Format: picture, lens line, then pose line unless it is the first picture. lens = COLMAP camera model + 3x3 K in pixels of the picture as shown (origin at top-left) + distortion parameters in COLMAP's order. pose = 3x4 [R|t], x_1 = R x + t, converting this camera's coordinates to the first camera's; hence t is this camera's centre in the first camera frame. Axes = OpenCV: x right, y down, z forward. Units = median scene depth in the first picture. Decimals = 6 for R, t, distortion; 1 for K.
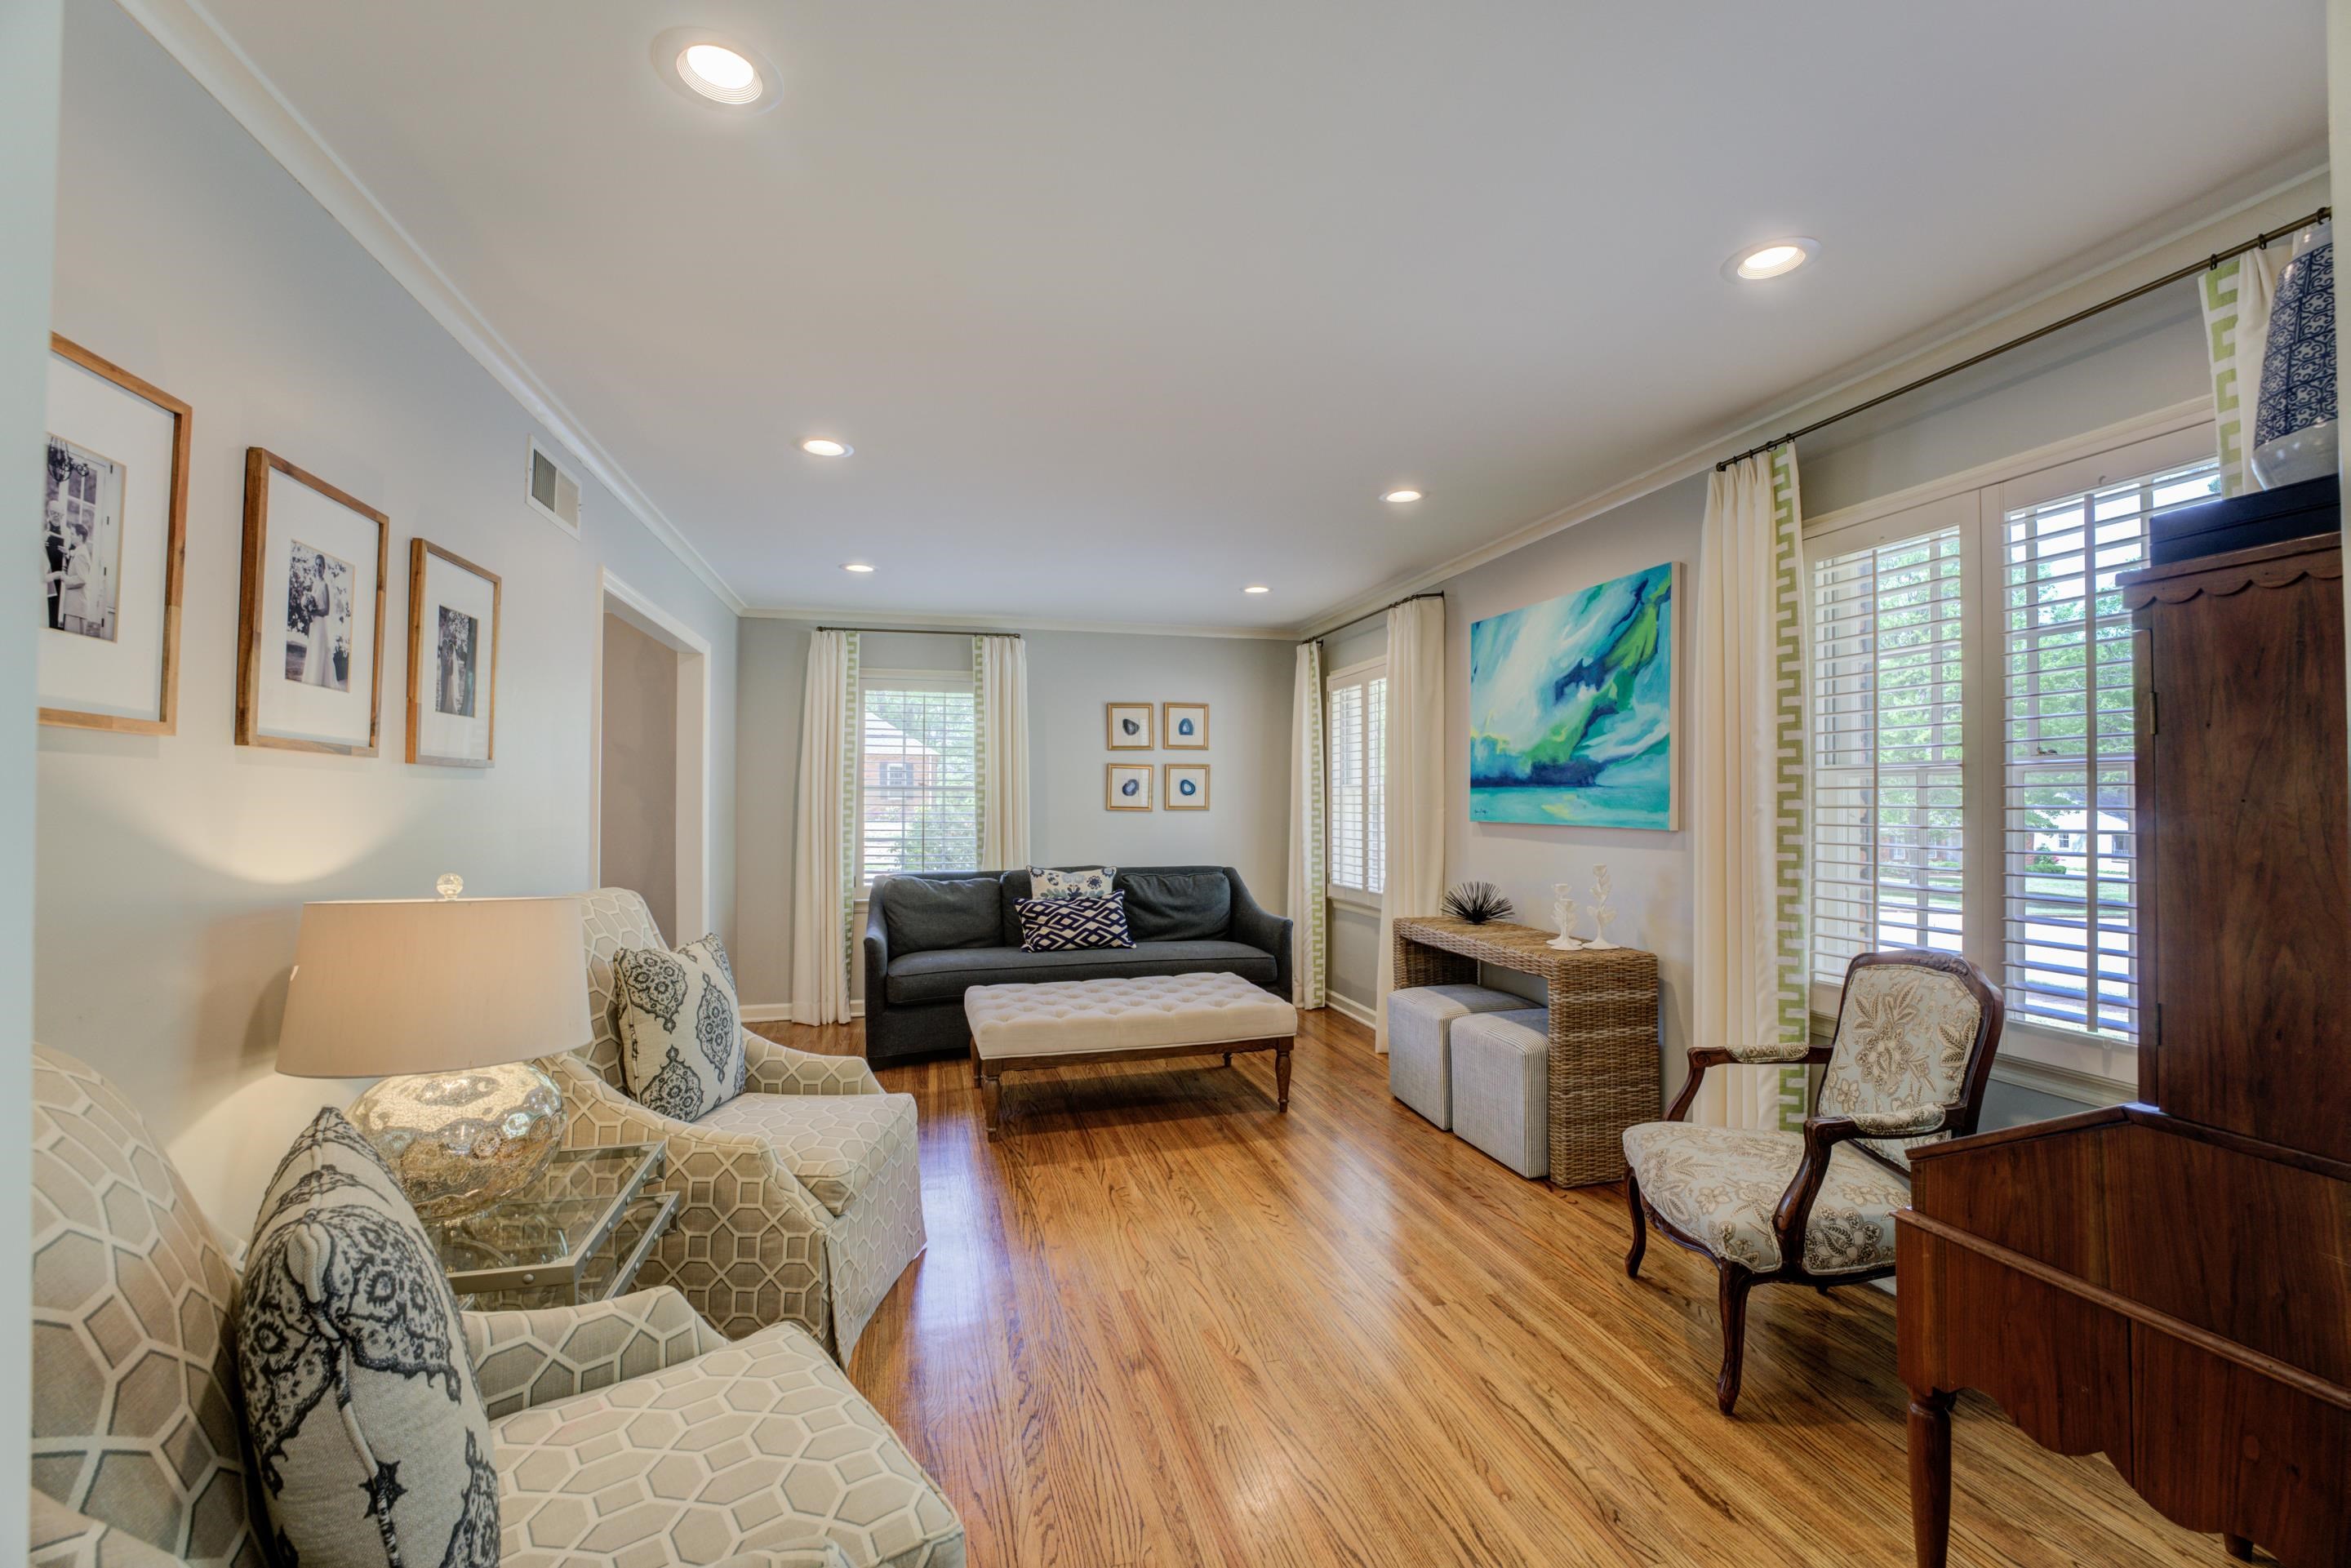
lens RADIAL K [[941.4, 0, 1178.0], [0, 941.4, 789.0], [0, 0, 1]] dist [-0.022669, 0.000169]
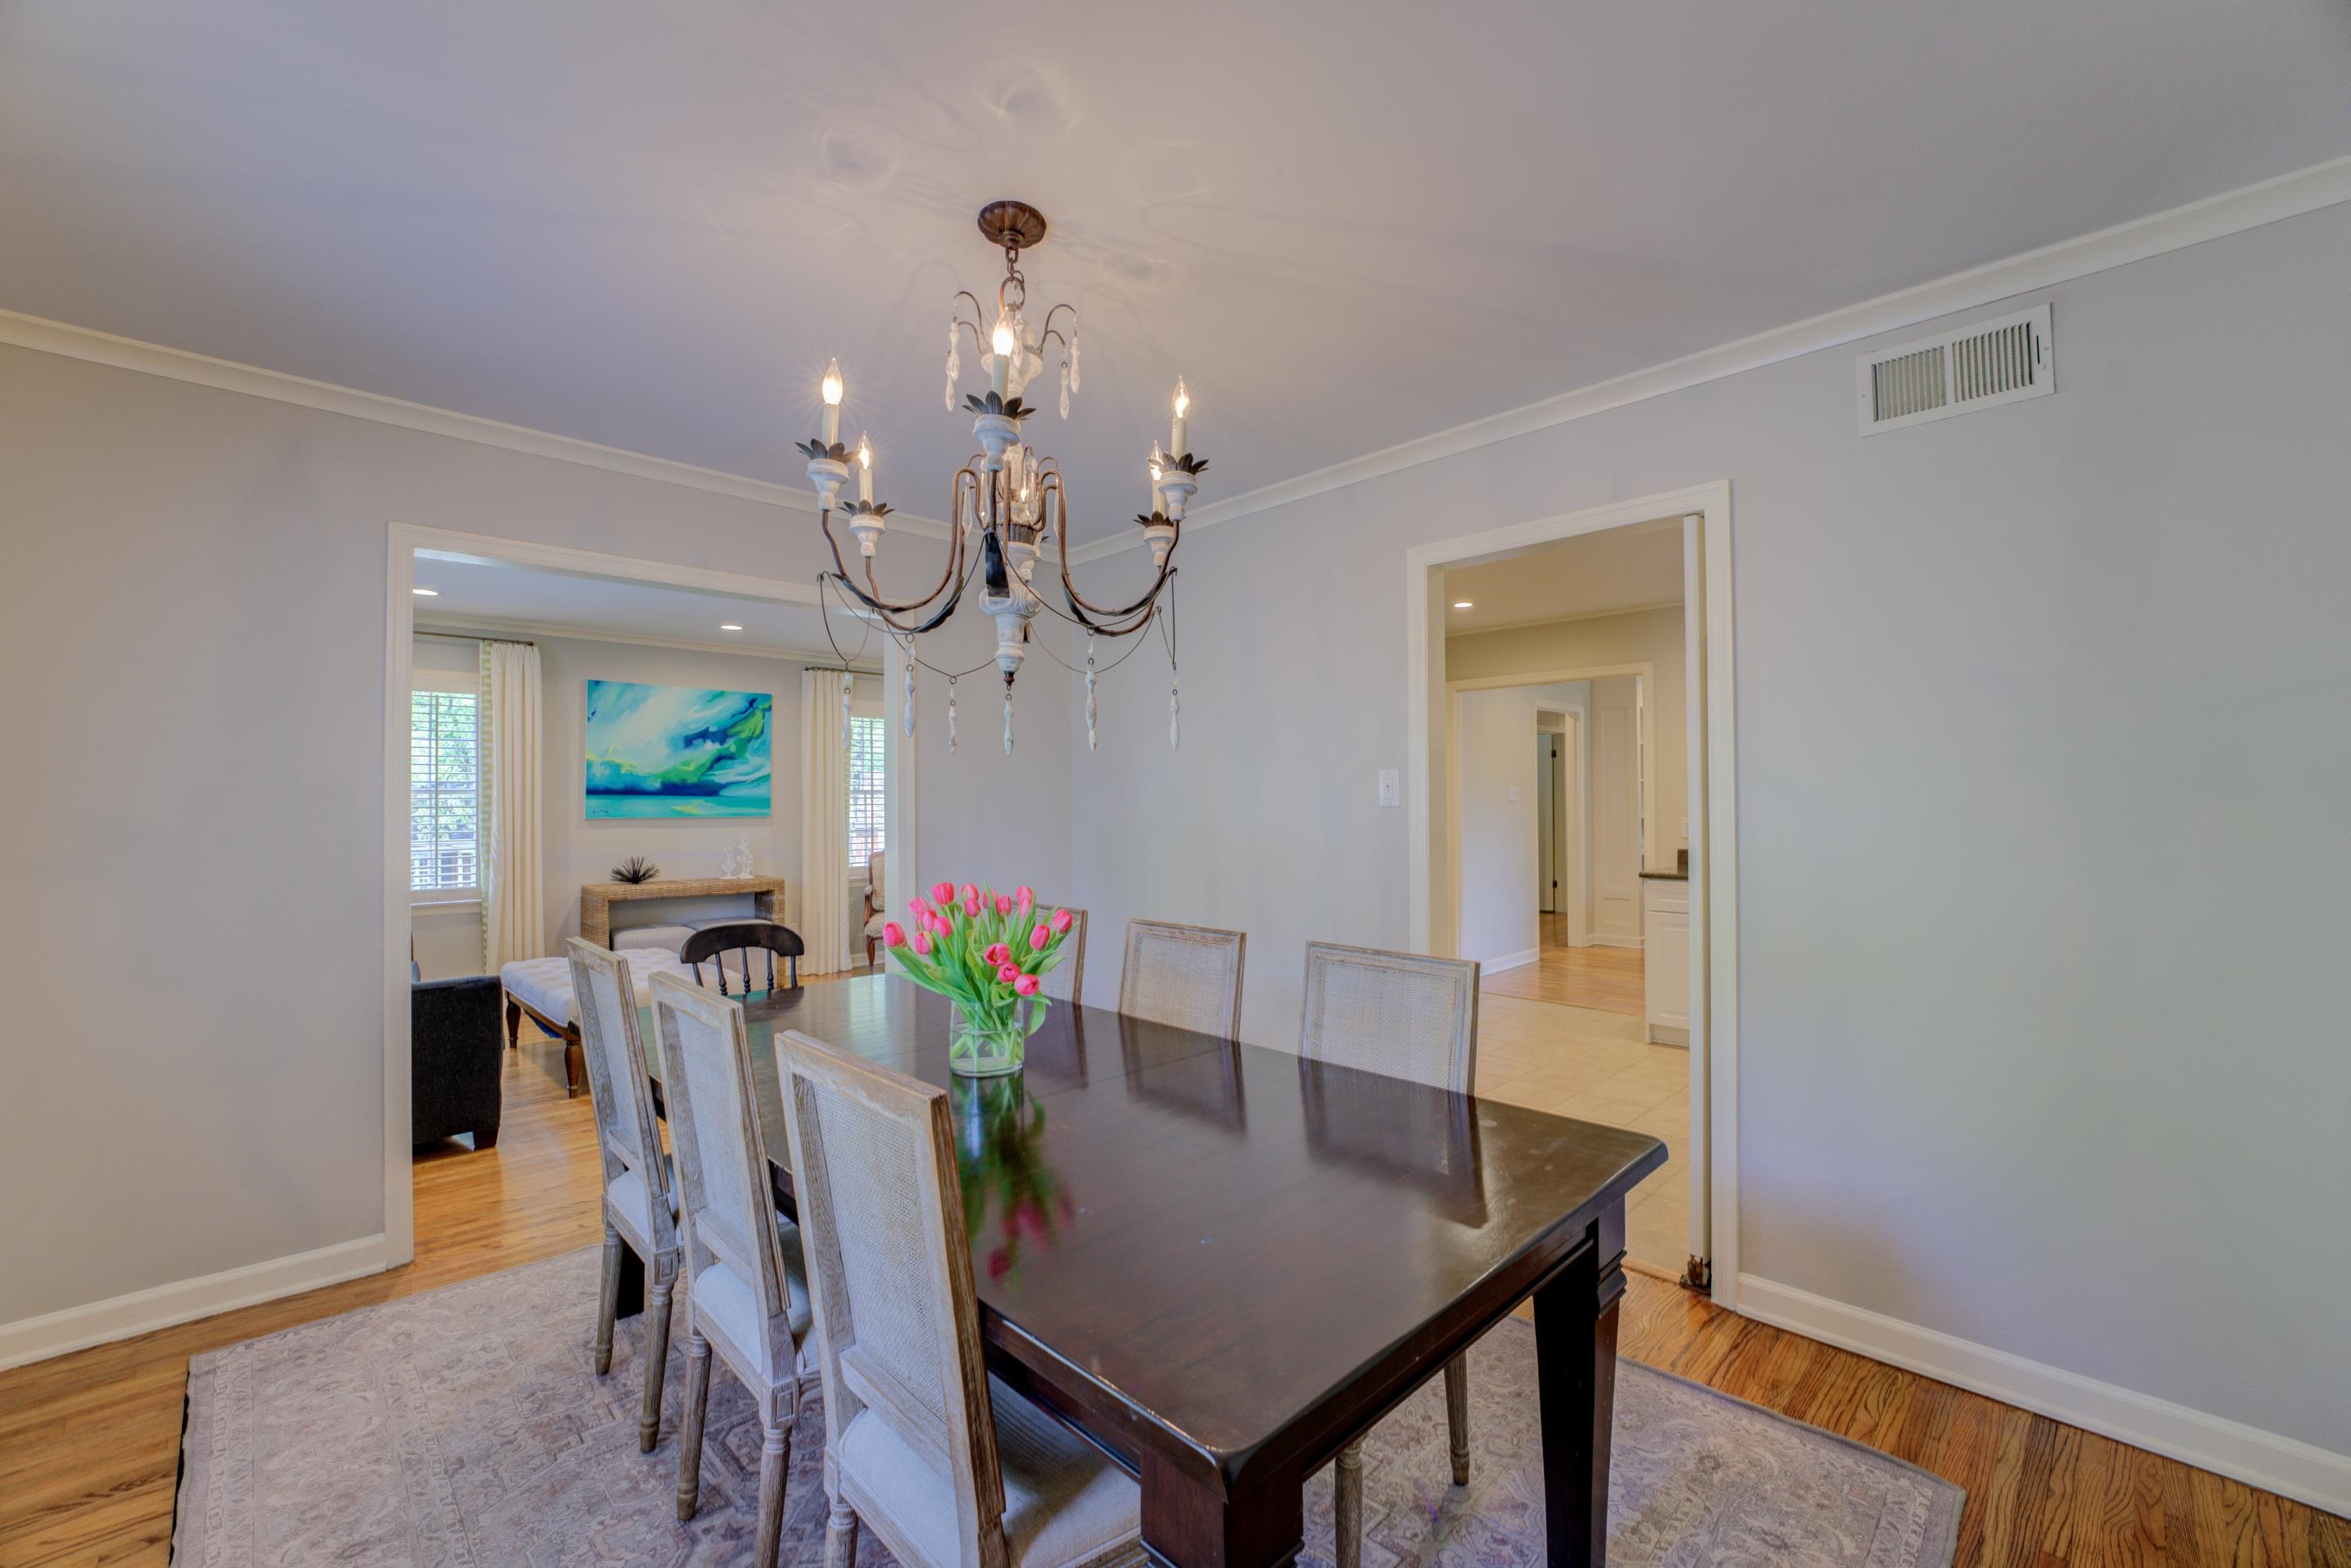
lens RADIAL K [[941.4, 0, 1177.1], [0, 941.4, 783.0], [0, 0, 1]] dist [-0.022669, 0.000169]
pose [[-0.491308, -0.003783, 0.870978, -1.642561], [-0.022226, 0.999719, -0.008196, -0.033837], [-0.870702, -0.023385, -0.491254, 1.105906]]
